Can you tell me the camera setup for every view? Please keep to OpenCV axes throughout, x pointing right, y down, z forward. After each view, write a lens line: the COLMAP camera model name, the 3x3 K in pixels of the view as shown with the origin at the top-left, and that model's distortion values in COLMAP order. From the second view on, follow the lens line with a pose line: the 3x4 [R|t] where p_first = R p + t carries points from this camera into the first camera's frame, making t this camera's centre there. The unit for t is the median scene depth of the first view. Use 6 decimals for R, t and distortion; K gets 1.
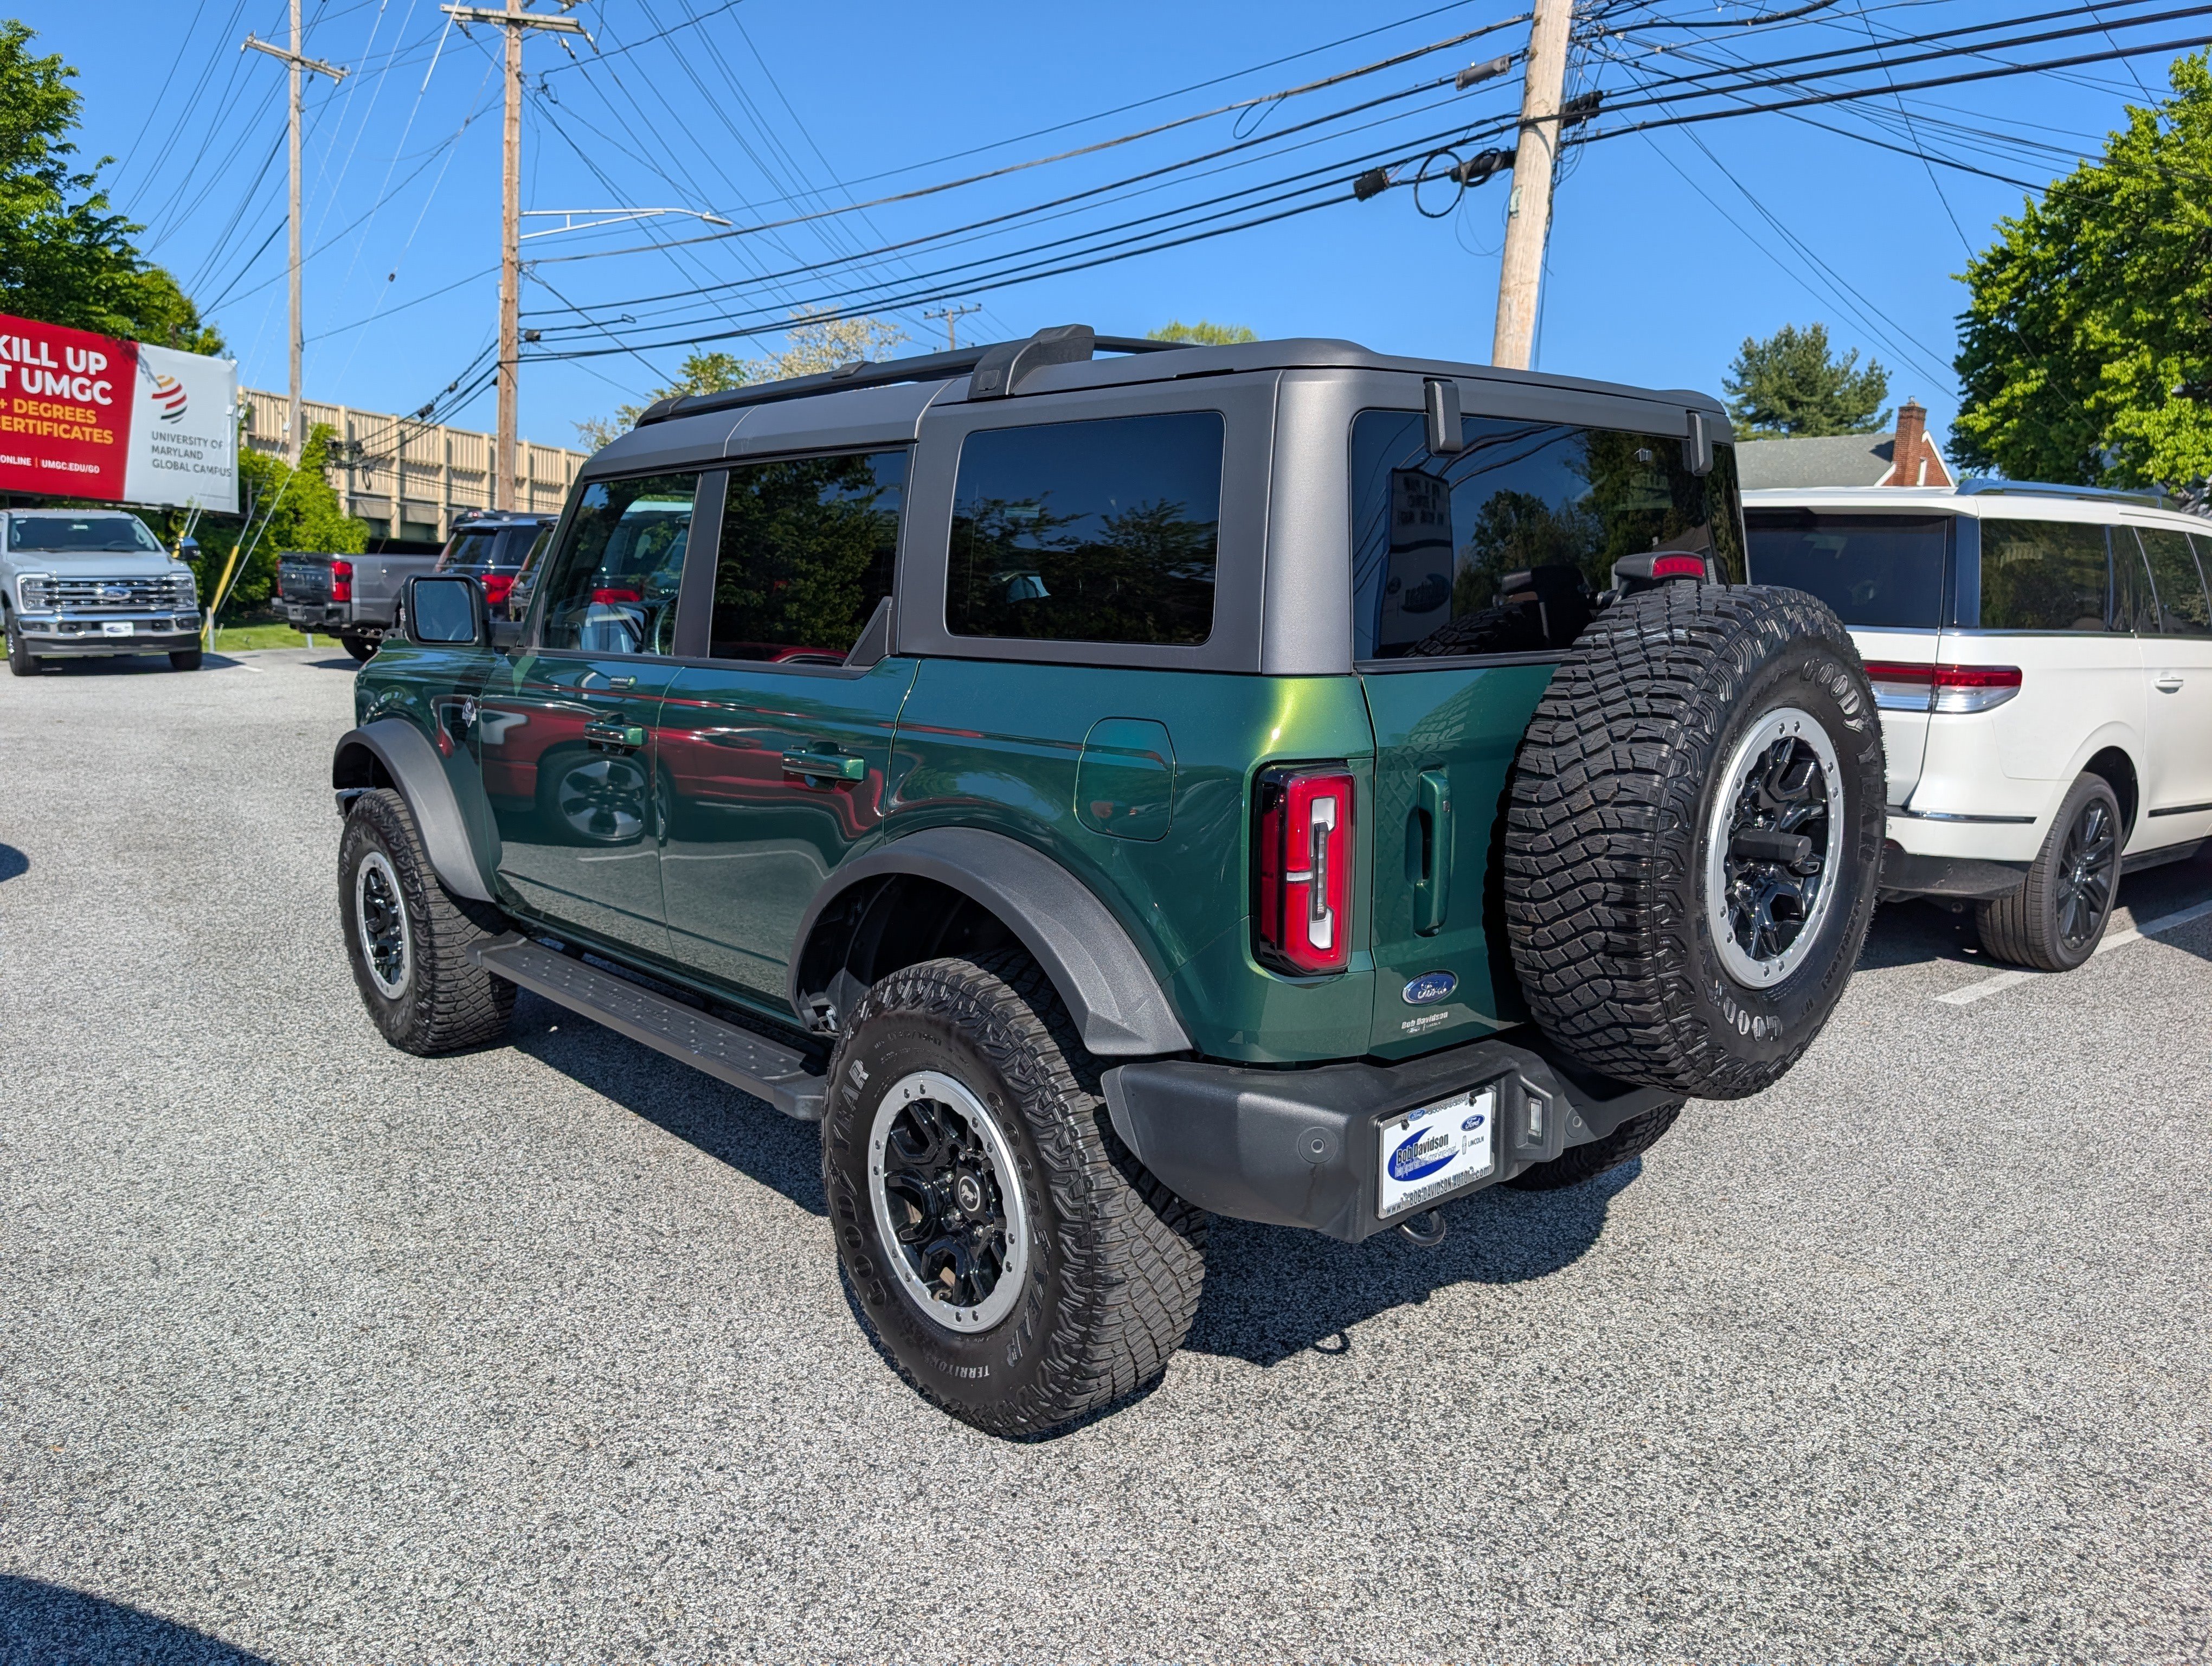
lens RADIAL K [[1605.4, 0, 1106.0], [0, 1605.4, 833.0], [0, 0, 1]] dist [0.014236, -0.010285]
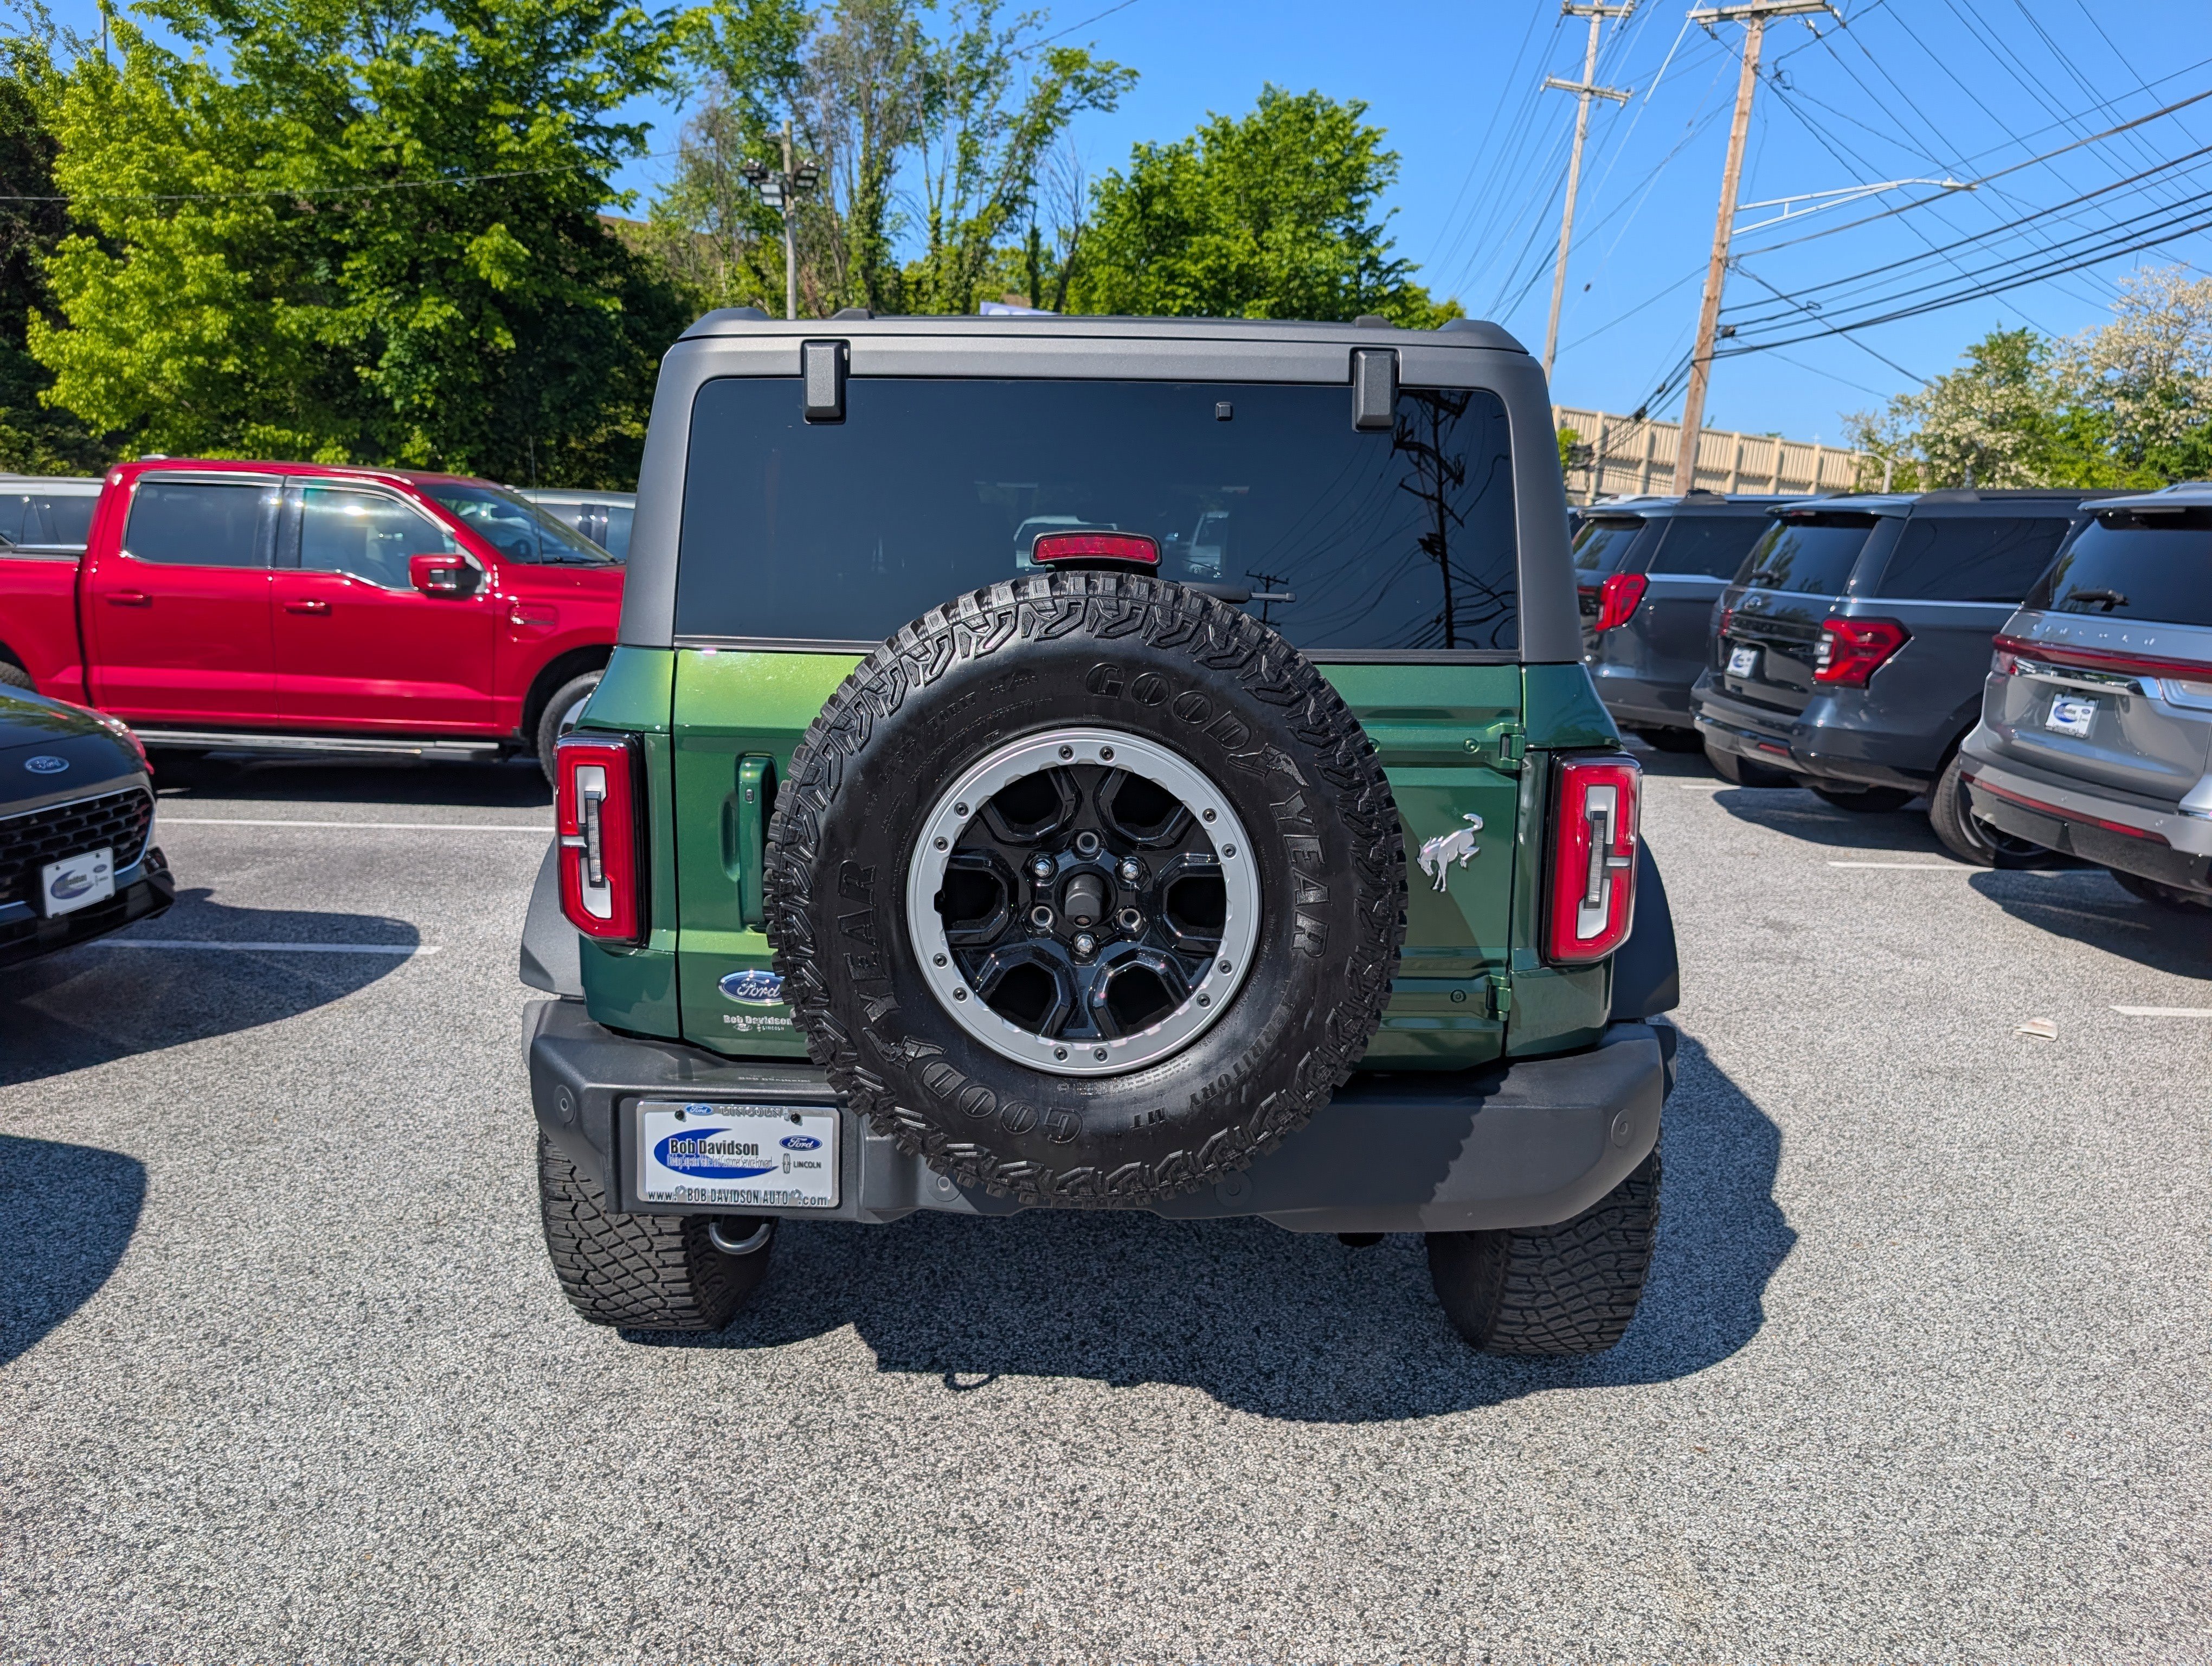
lens RADIAL K [[1593.6, 0, 1106.0], [0, 1593.6, 833.0], [0, 0, 1]] dist [0.020920, -0.023594]
pose [[0.726957, 0.129374, -0.674385, 0.694033], [-0.128293, 0.990388, 0.051702, -0.048889], [0.674592, 0.048934, 0.736567, 0.314435]]
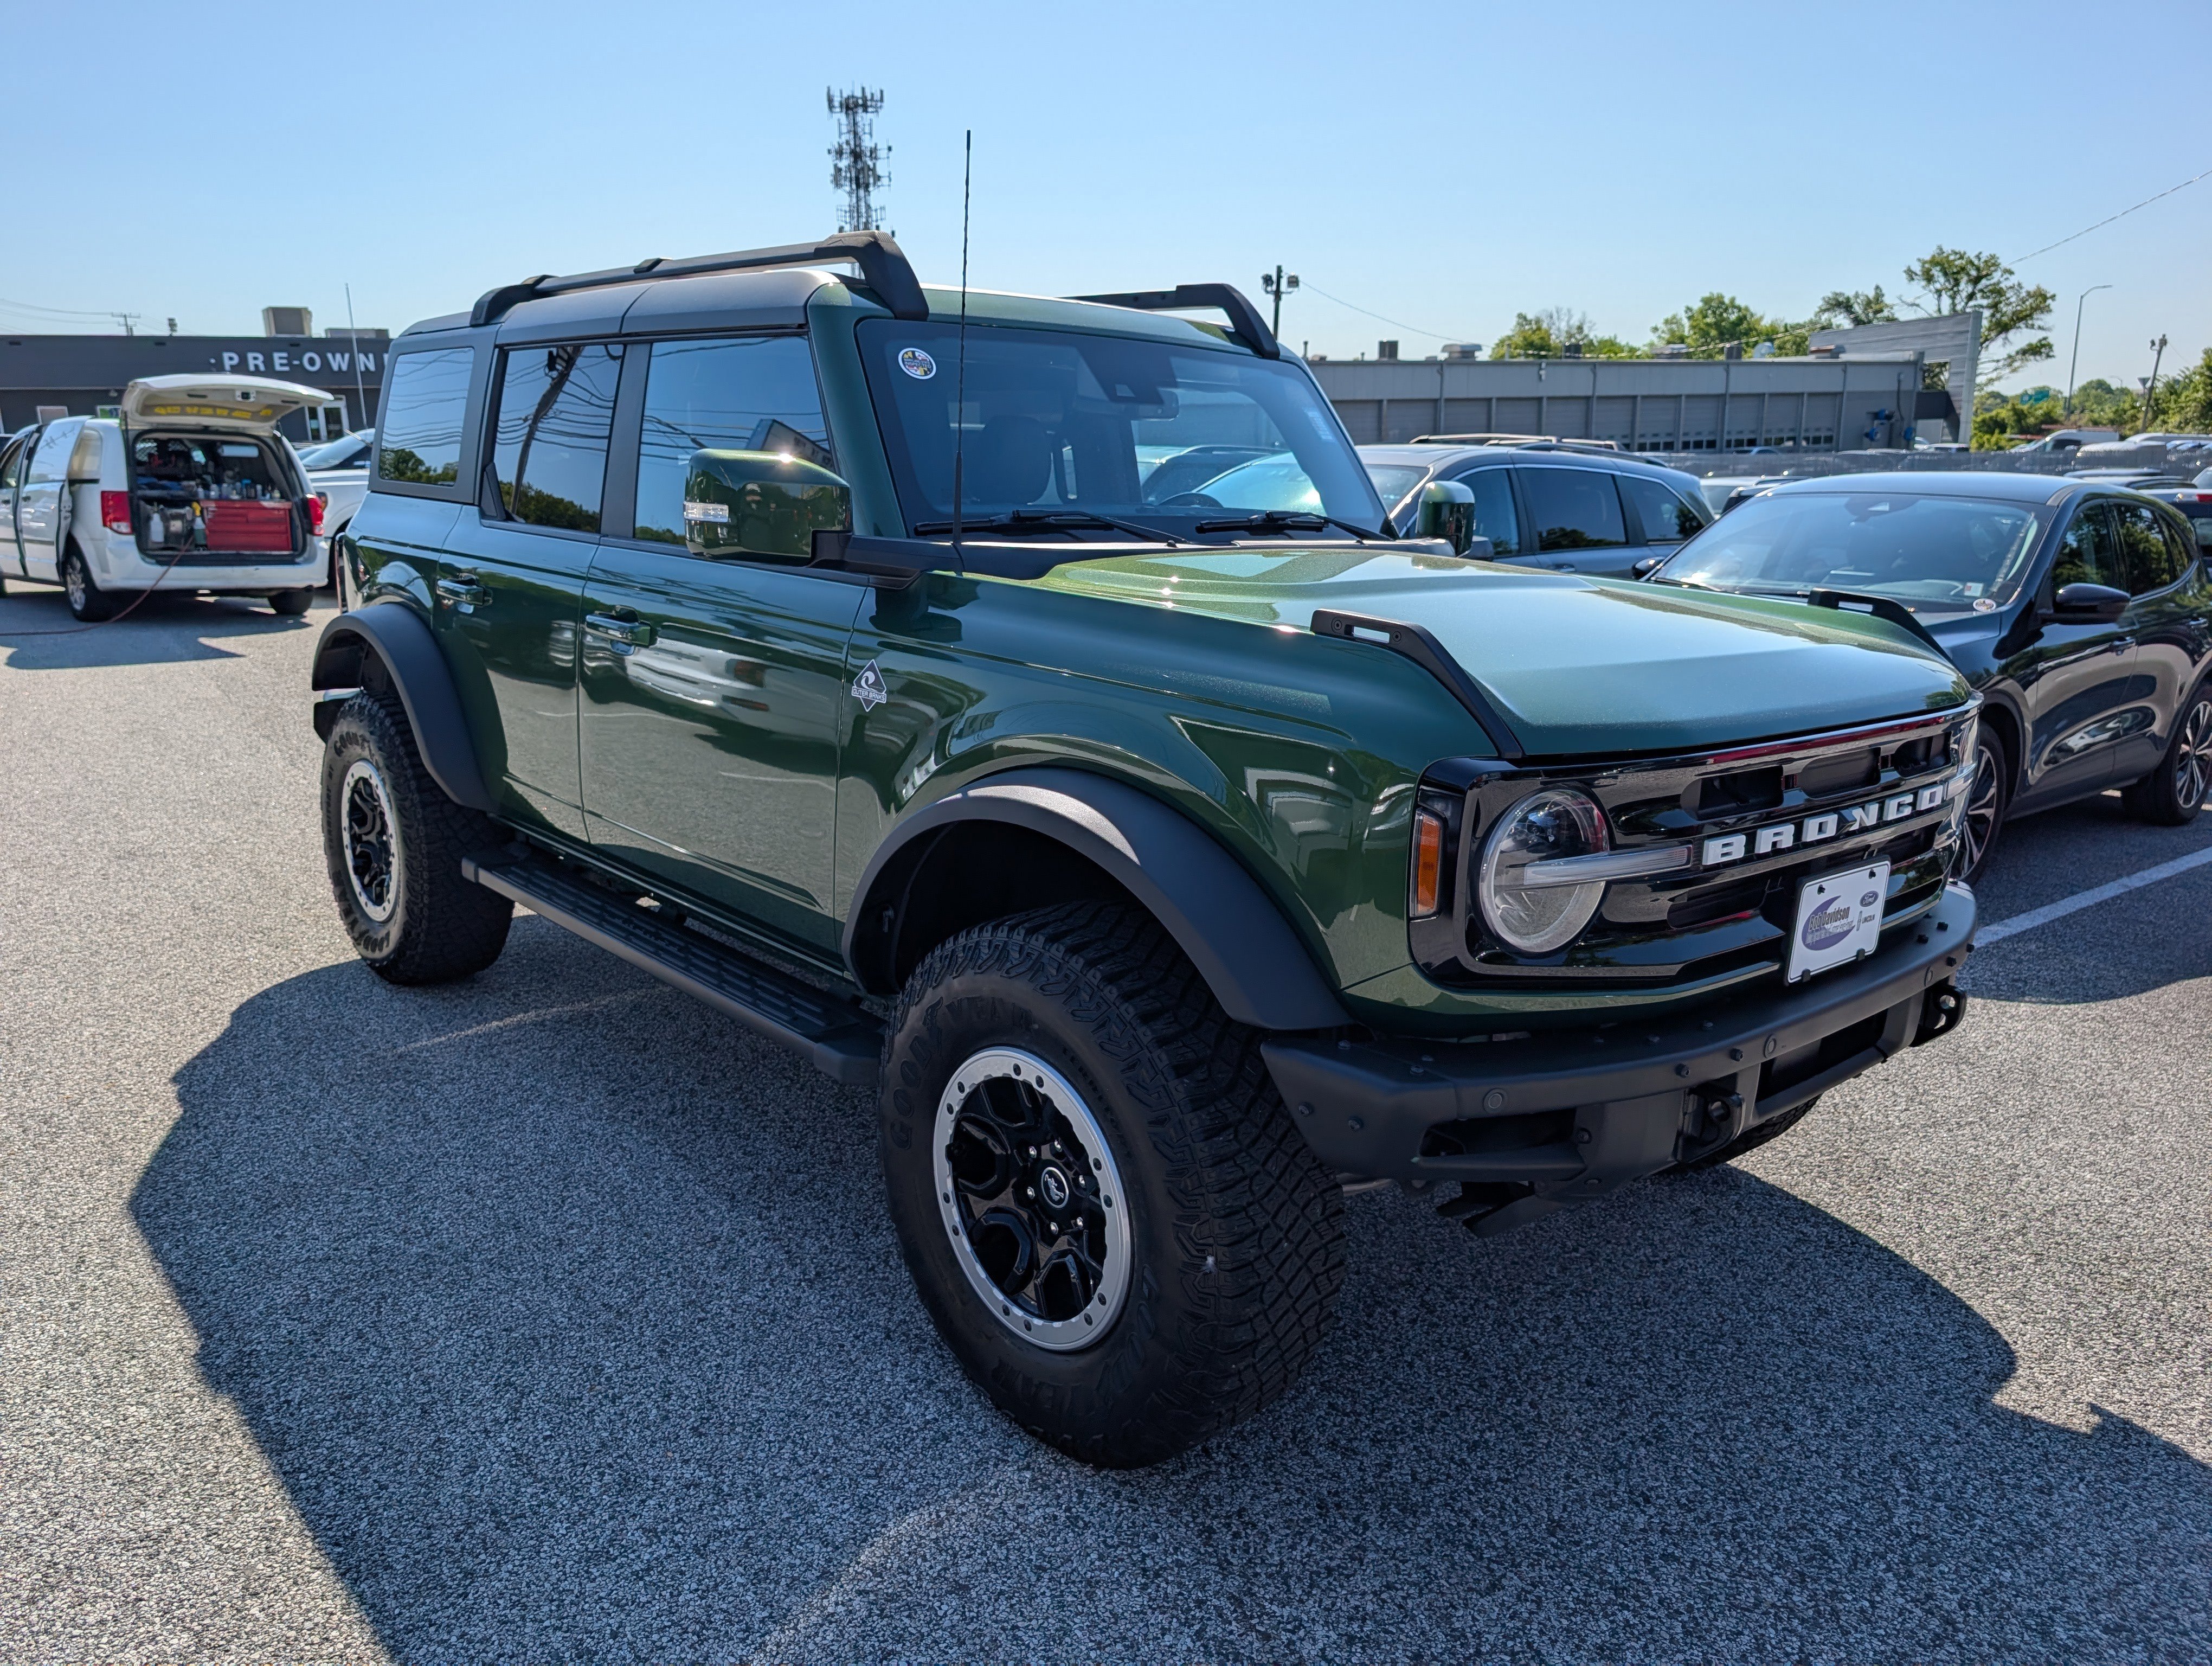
lens RADIAL K [[1605.4, 0, 1106.0], [0, 1605.4, 833.0], [0, 0, 1]] dist [0.014236, -0.010285]
pose [[-0.999129, -0.041062, -0.007375, -0.243110], [-0.040862, 0.927526, 0.371519, -0.369710], [-0.008414, 0.371497, -0.928396, 2.300794]]
